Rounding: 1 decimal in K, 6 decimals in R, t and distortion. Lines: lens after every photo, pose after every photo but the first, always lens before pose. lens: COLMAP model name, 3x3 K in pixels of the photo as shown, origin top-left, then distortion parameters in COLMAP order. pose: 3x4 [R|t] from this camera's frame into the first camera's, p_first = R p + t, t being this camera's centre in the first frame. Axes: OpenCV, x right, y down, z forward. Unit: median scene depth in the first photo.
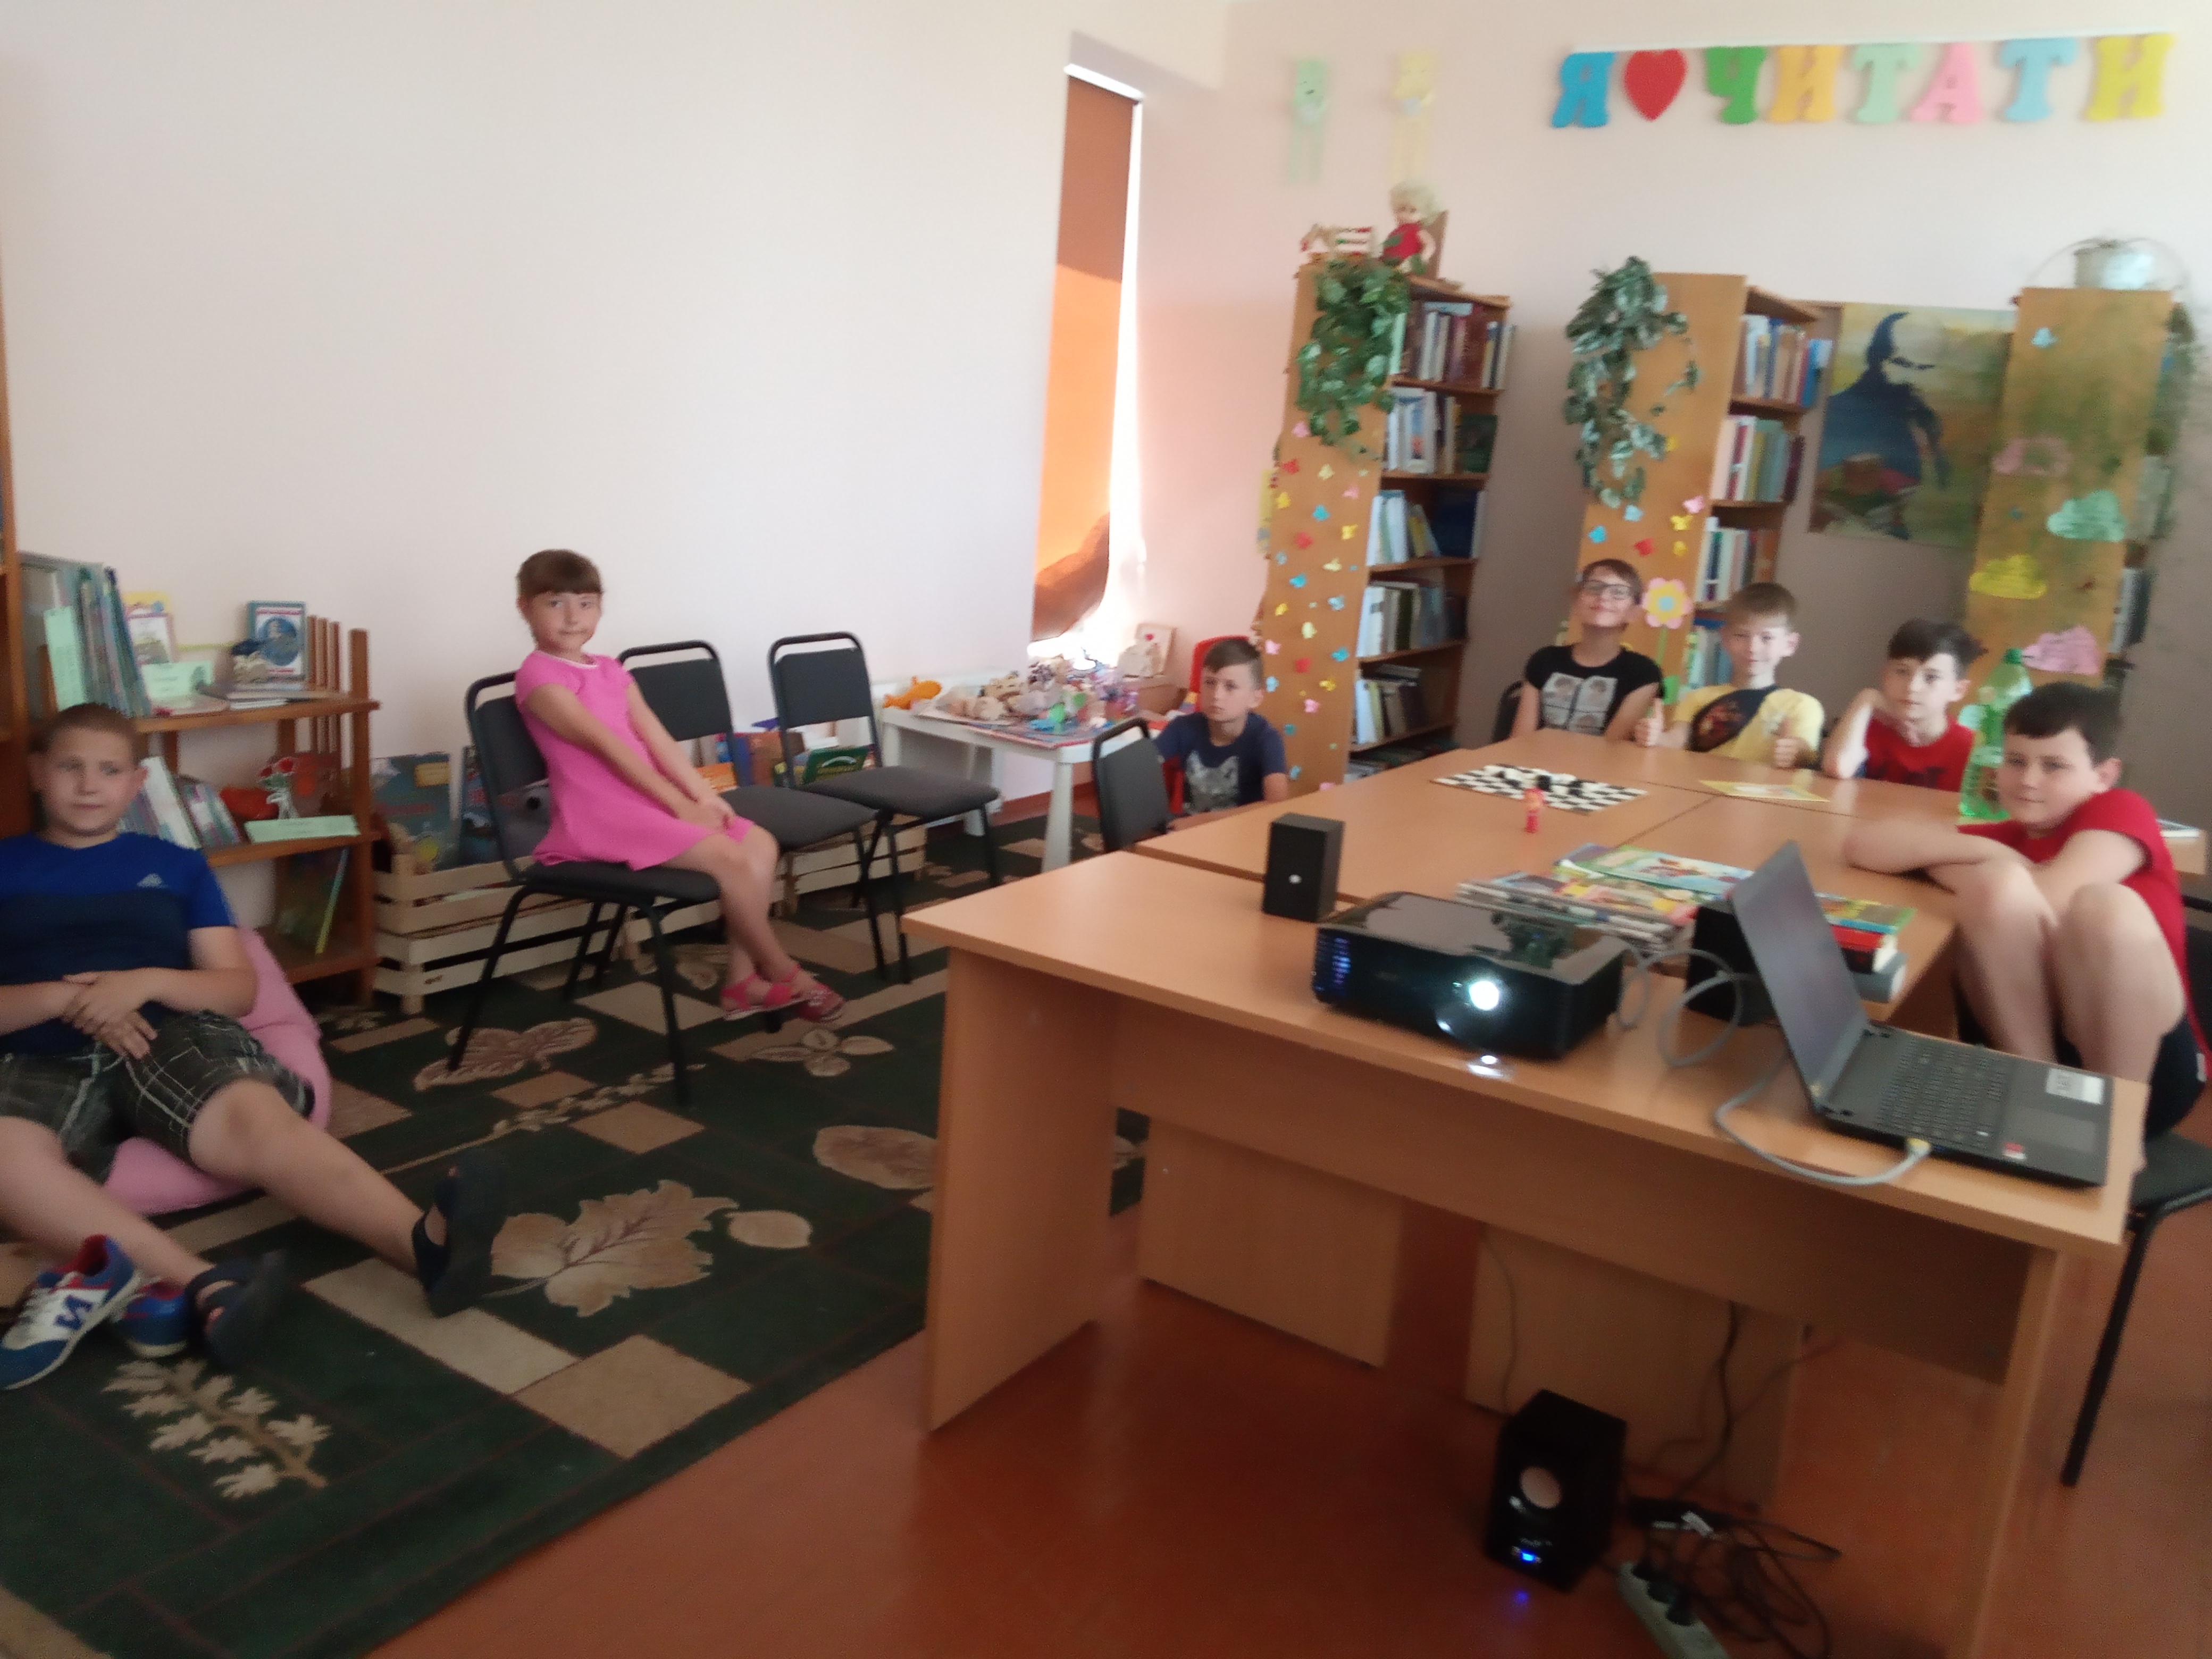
lens RADIAL K [[1745.4, 0, 1140.5], [0, 1745.4, 826.5], [0, 0, 1]] dist [0.050838, -0.082587]
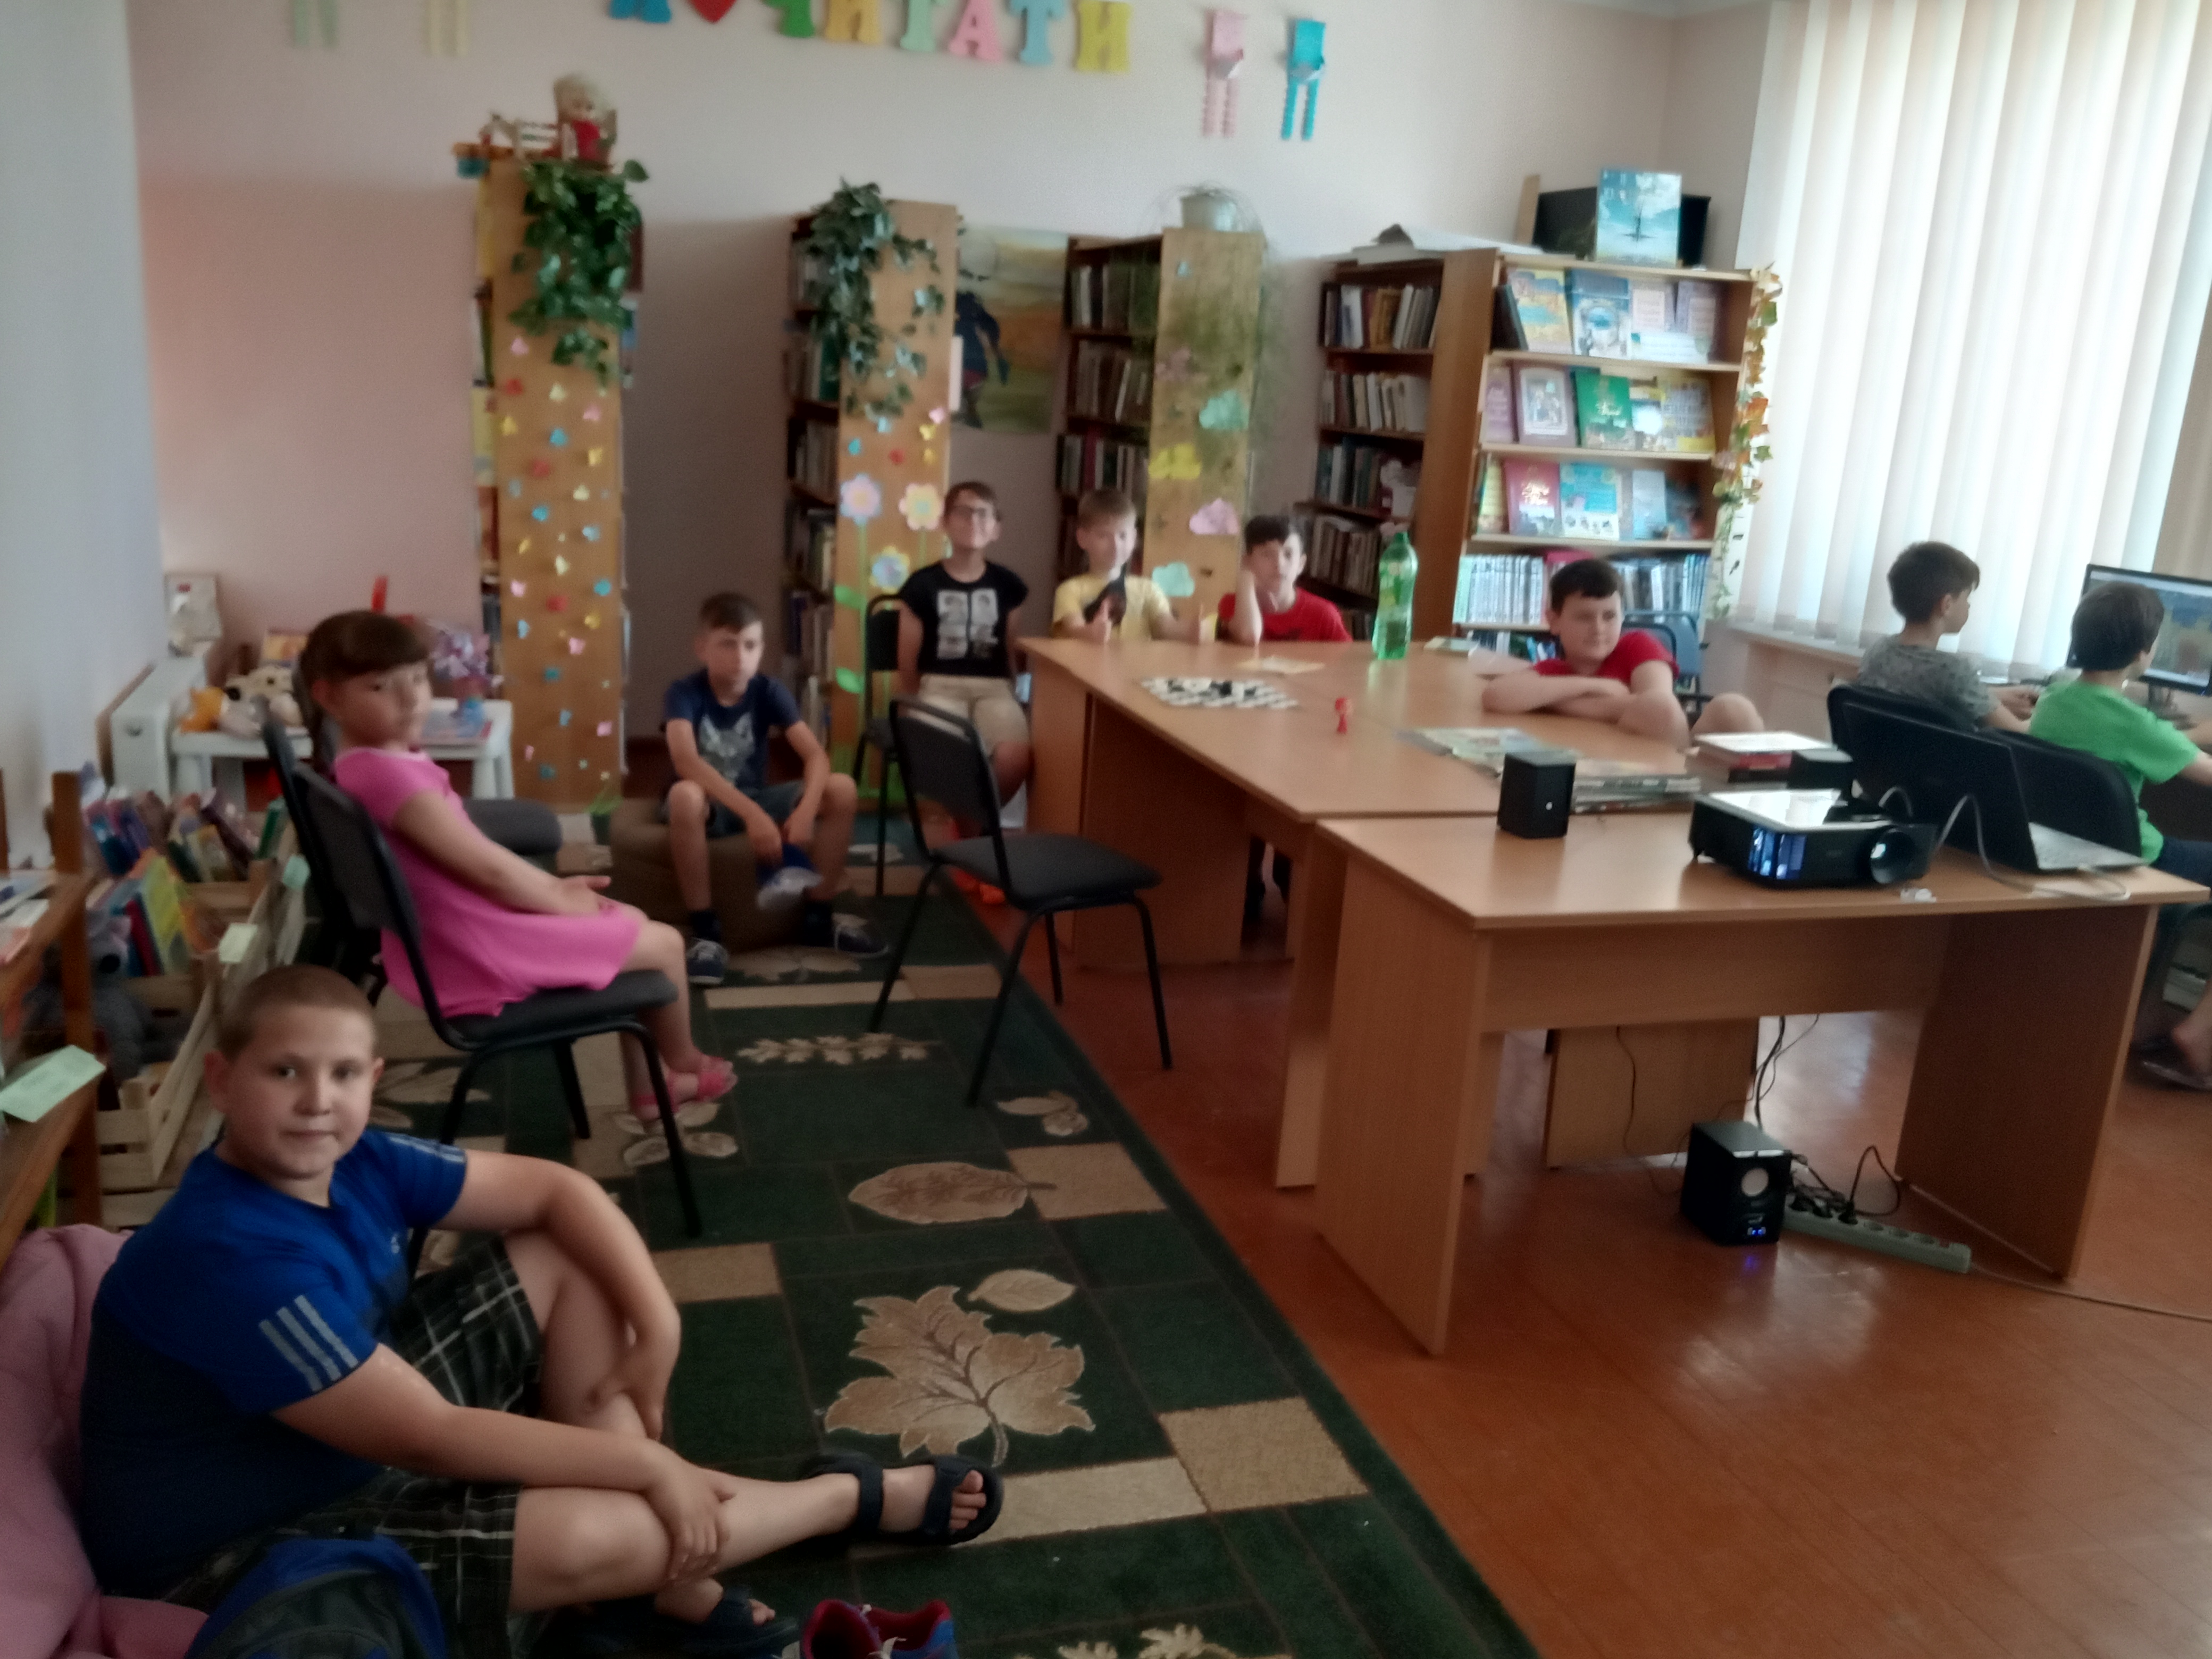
lens RADIAL K [[1699.9, 0, 1110.7], [0, 1699.9, 826.6], [0, 0, 1]] dist [0.054479, -0.024890]
pose [[0.668106, -0.230330, 0.707518, -0.434302], [0.159846, 0.973110, 0.165850, -0.091228], [-0.726693, 0.002289, 0.686958, 0.178336]]
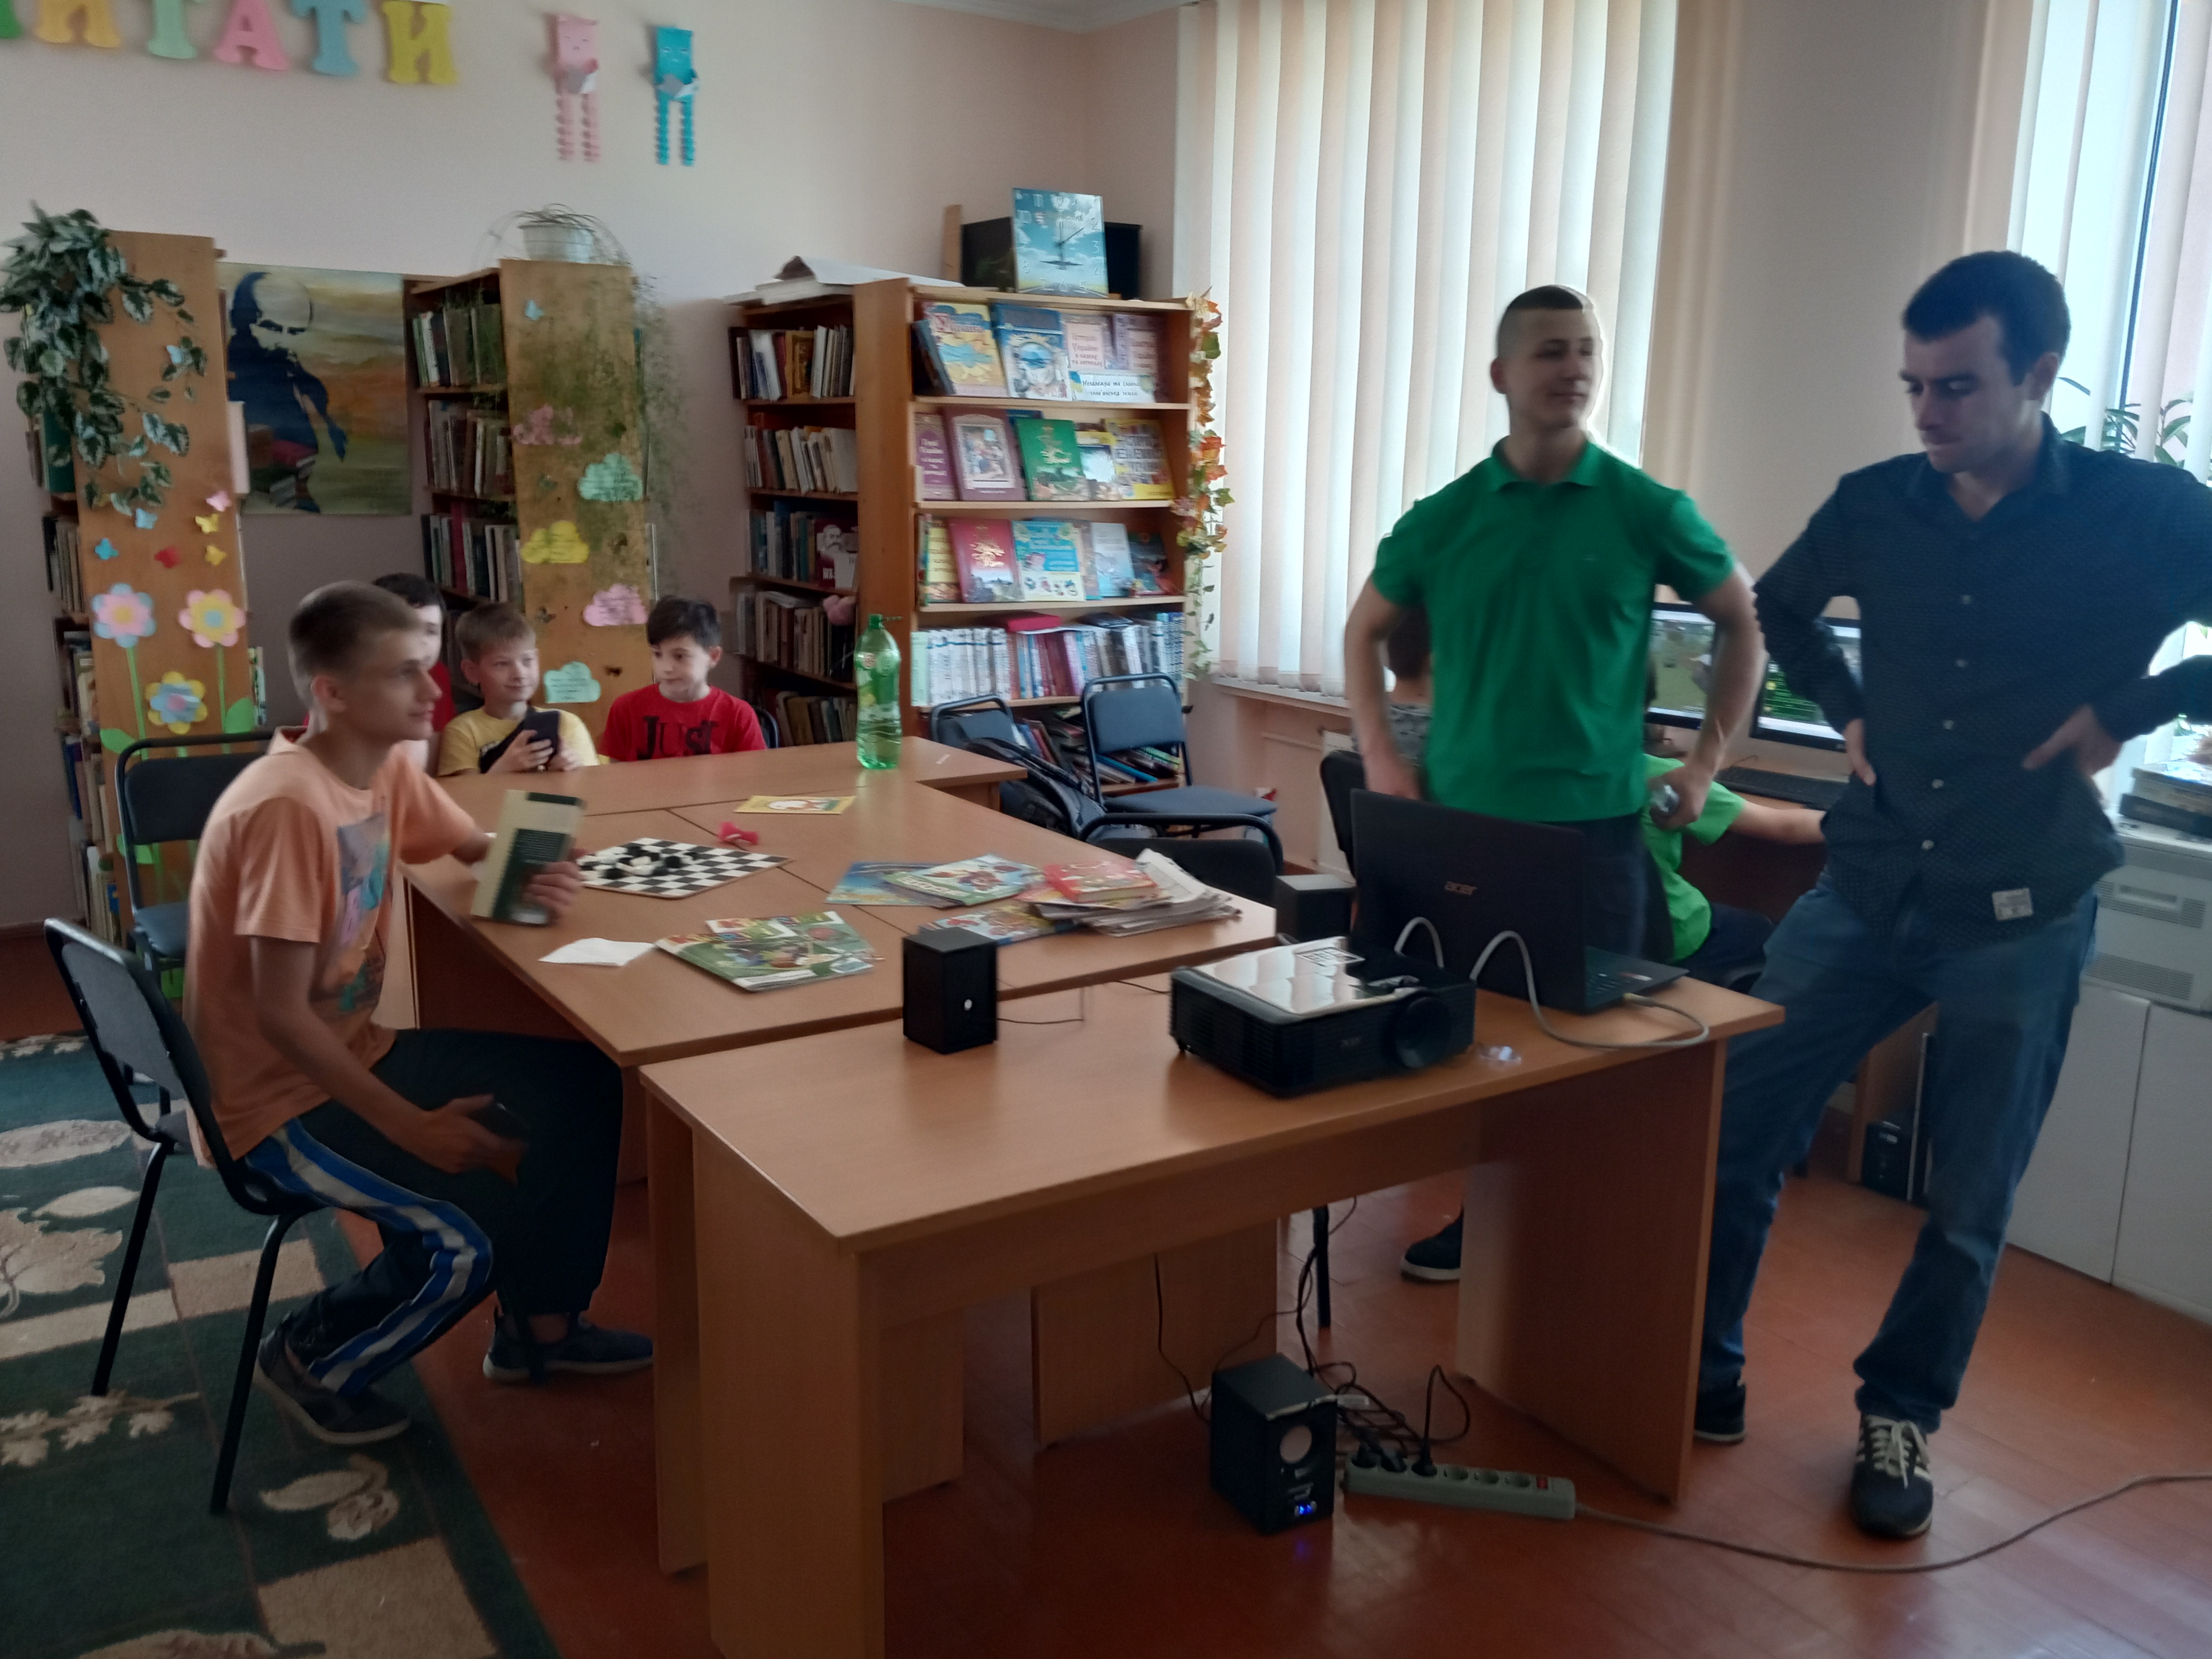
lens RADIAL K [[1745.4, 0, 1080.9], [0, 1745.4, 831.4], [0, 0, 1]] dist [0.050838, -0.082587]
pose [[0.445380, -0.262584, 0.855971, -0.278488], [0.221058, 0.958680, 0.179071, -0.089004], [-0.867623, 0.109465, 0.485023, 0.229417]]
